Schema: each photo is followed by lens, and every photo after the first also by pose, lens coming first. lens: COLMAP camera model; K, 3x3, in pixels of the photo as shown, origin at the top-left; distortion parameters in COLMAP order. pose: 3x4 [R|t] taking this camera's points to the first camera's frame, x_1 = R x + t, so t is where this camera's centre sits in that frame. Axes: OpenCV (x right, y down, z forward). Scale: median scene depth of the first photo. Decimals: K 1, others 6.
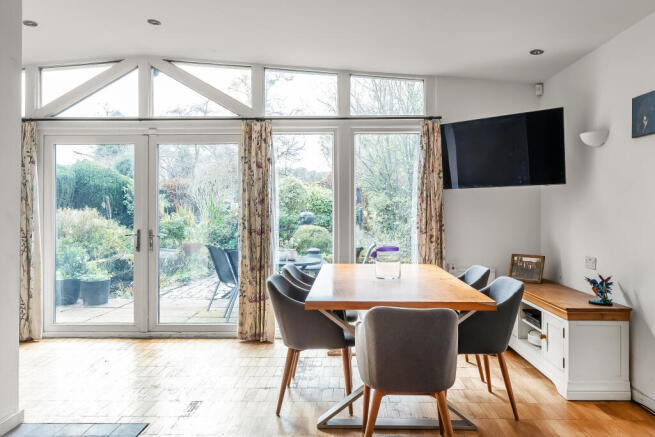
lens RADIAL K [[447.5, 0, 325.4], [0, 447.5, 214.8], [0, 0, 1]] dist [-0.017990, -0.000479]
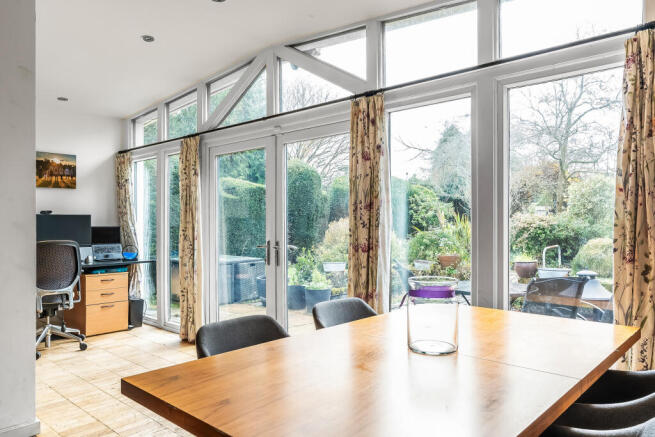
lens RADIAL K [[450.5, 0, 329.0], [0, 450.5, 222.2], [0, 0, 1]] dist [-0.008287, -0.004201]
pose [[0.761798, -0.002243, -0.647810, 0.280521], [-0.000535, 0.999991, -0.004092, -0.000253], [0.647814, 0.003464, 0.761791, 0.396677]]
